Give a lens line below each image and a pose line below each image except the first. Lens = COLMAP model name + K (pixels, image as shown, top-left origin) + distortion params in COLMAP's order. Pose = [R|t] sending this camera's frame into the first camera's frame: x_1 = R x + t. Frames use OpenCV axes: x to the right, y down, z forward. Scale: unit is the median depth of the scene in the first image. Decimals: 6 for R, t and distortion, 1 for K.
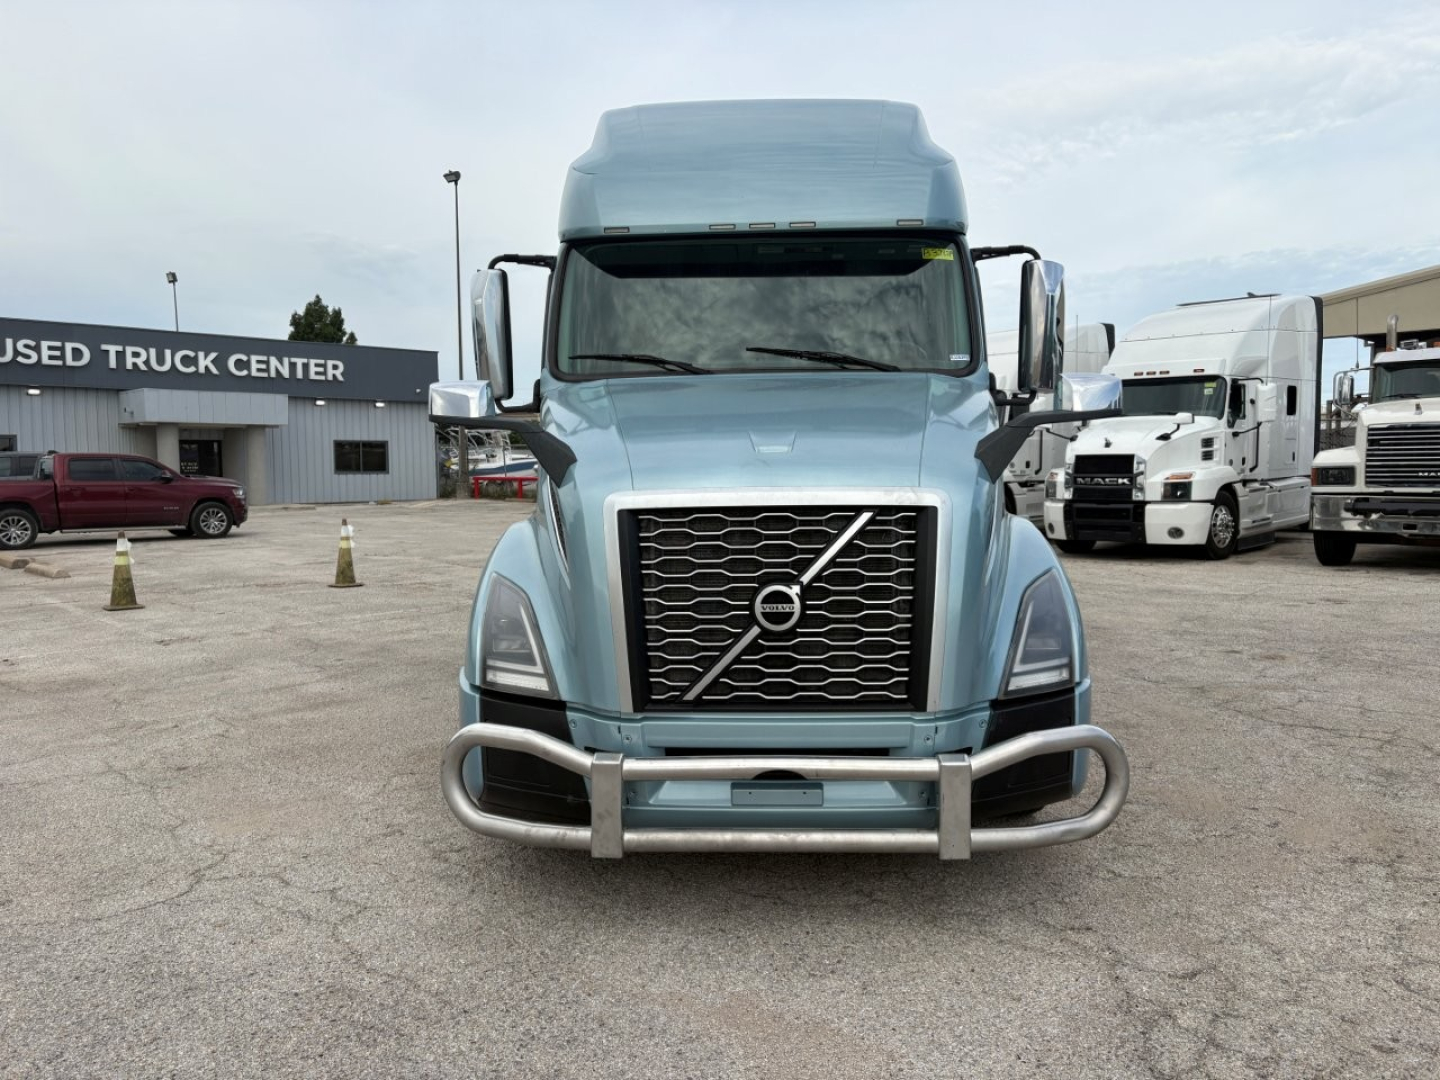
lens RADIAL K [[1141.9, 0, 720.0], [0, 1141.9, 540.0], [0, 0, 1]] dist [0.093536, -0.123772]
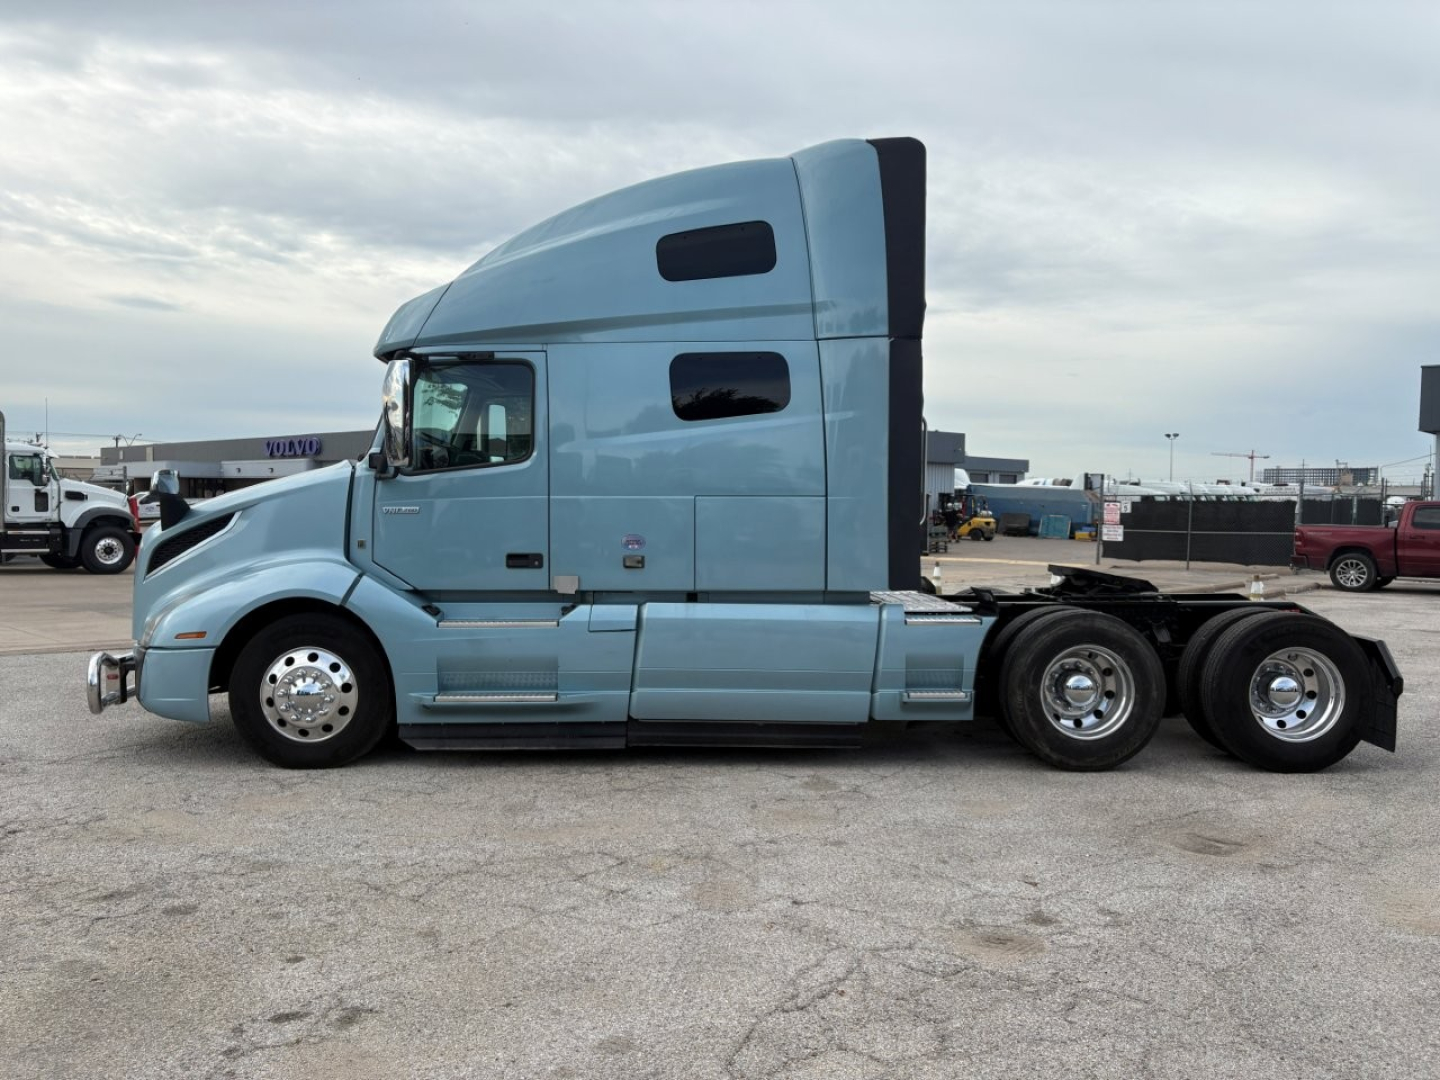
lens RADIAL K [[1141.9, 0, 720.0], [0, 1141.9, 540.0], [0, 0, 1]] dist [0.093536, -0.123772]
pose [[0.008739, 0.042538, -0.999057, 0.676902], [-0.075628, 0.996261, 0.041757, -0.058257], [0.997098, 0.075191, 0.011923, 0.599182]]
